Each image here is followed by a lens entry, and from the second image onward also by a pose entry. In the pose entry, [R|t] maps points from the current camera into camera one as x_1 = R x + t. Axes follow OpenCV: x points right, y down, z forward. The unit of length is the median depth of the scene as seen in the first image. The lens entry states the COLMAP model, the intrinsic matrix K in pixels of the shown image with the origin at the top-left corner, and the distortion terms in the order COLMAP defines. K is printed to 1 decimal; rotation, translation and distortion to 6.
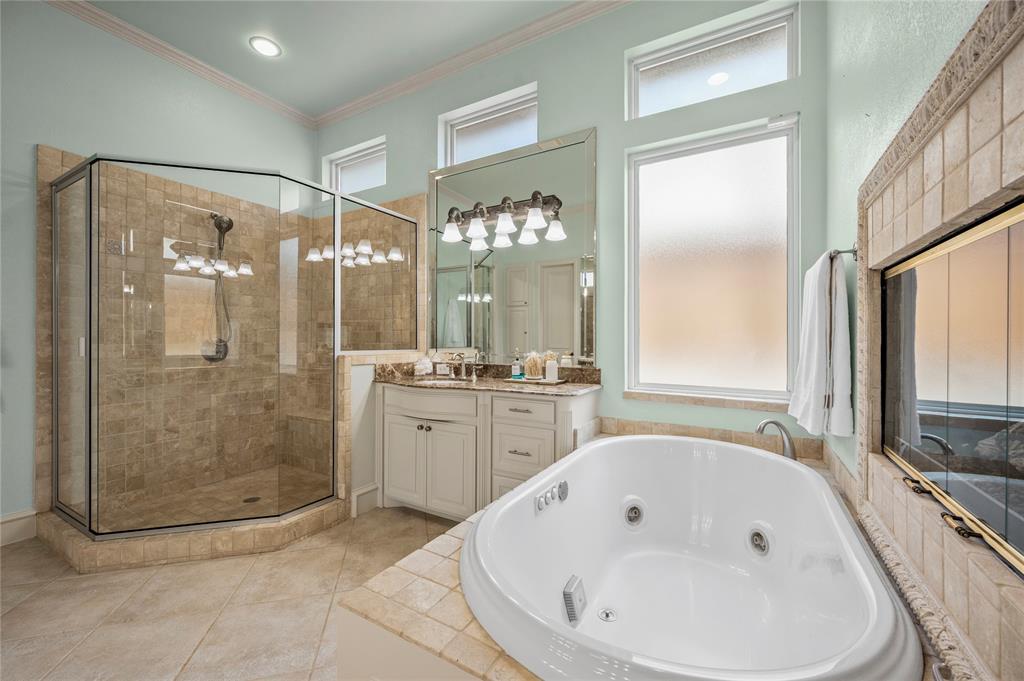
lens RADIAL K [[403.9, 0, 516.6], [0, 403.9, 336.3], [0, 0, 1]] dist [-0.001601, -0.000357]
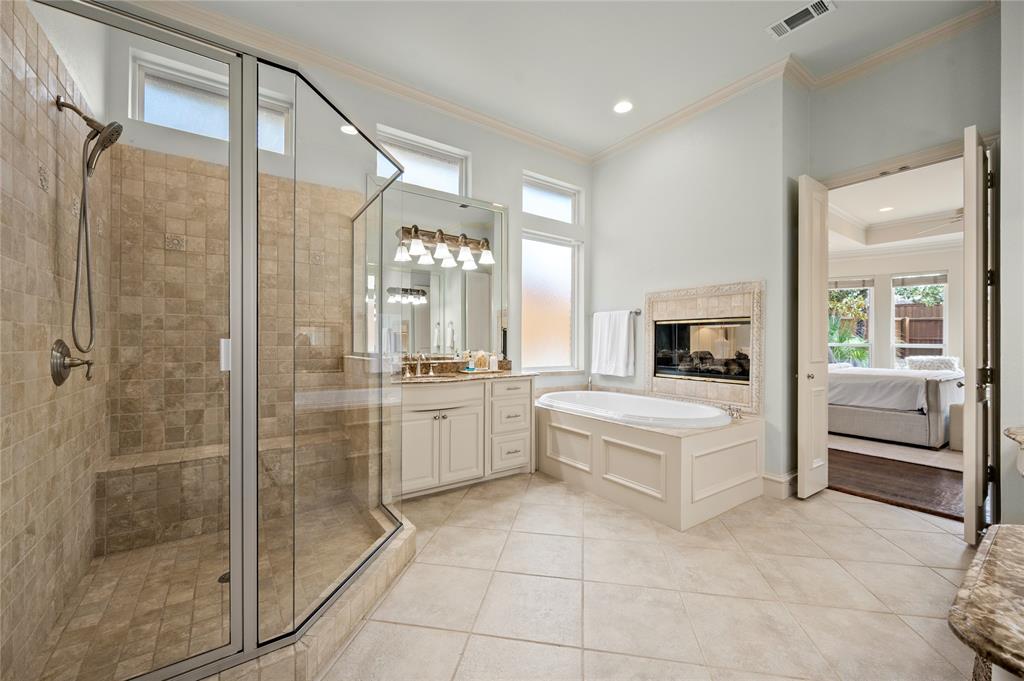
lens RADIAL K [[403.6, 0, 513.9], [0, 403.6, 342.8], [0, 0, 1]] dist [0.000894, 0.000143]
pose [[0.422308, -0.003060, 0.906447, -1.209001], [-0.008107, 0.999942, 0.007153, -0.000611], [-0.906416, -0.010369, 0.422258, 0.312502]]
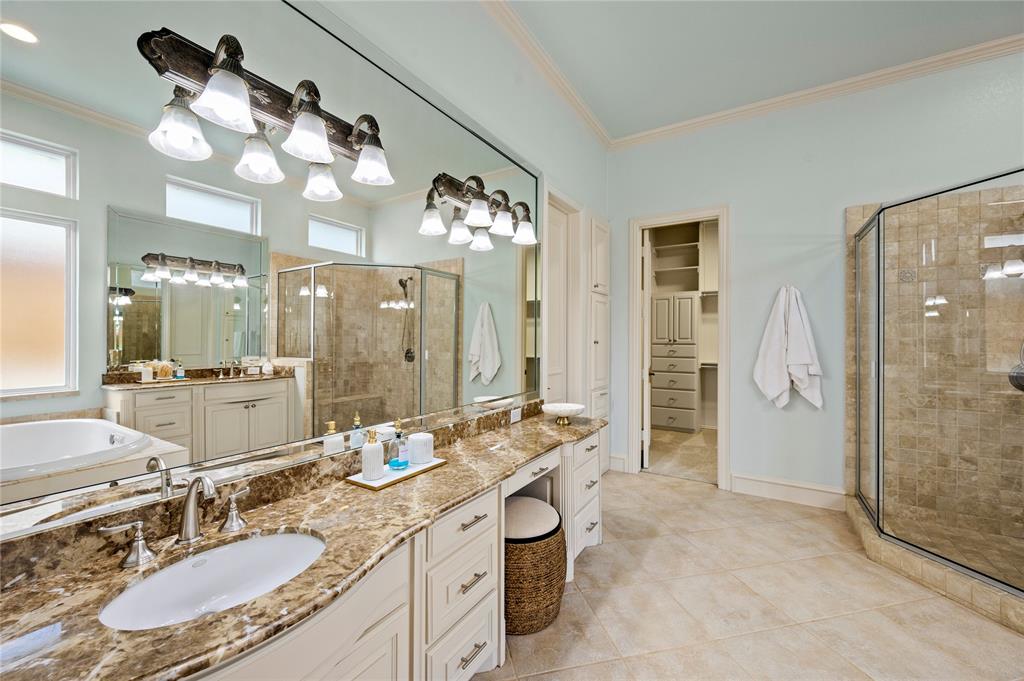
lens RADIAL K [[401.8, 0, 513.6], [0, 401.8, 338.1], [0, 0, 1]] dist [0.001735, 0.000386]
pose [[-0.040268, -0.003221, -0.999184, 0.133031], [0.001965, 0.999993, -0.003302, -0.054485], [0.999187, -0.002096, -0.040261, -0.013938]]
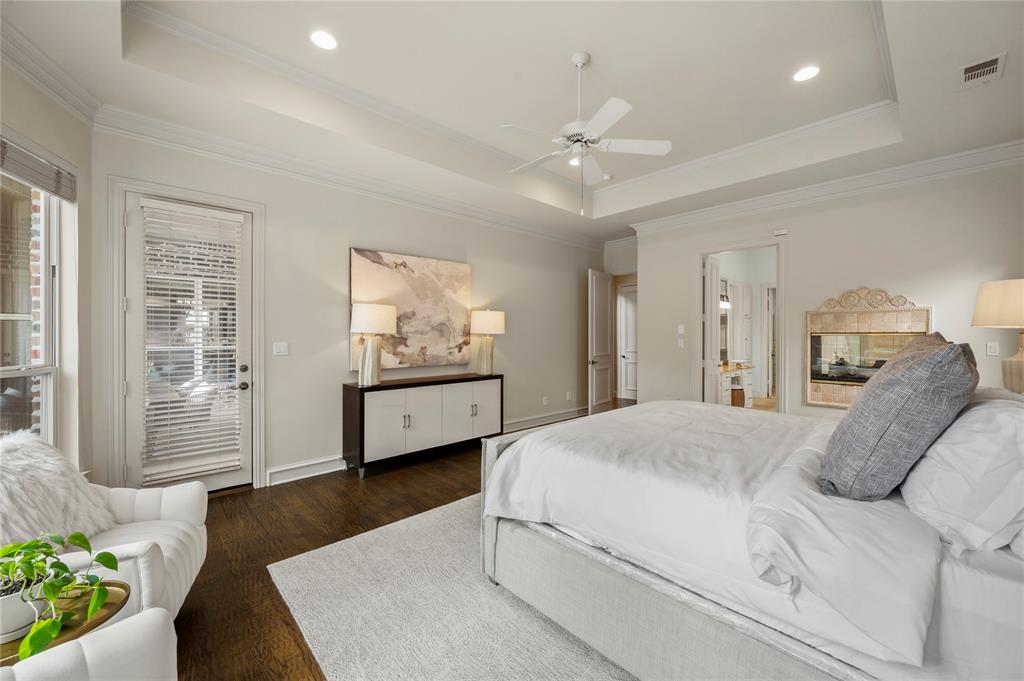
lens RADIAL K [[401.8, 0, 513.6], [0, 401.8, 338.1], [0, 0, 1]] dist [0.001735, 0.000386]
pose [[-0.291195, 0.000352, -0.956664, 2.649059], [-0.000969, 0.999999, 0.000662, -0.057723], [0.956663, 0.001120, -0.291195, -0.707756]]
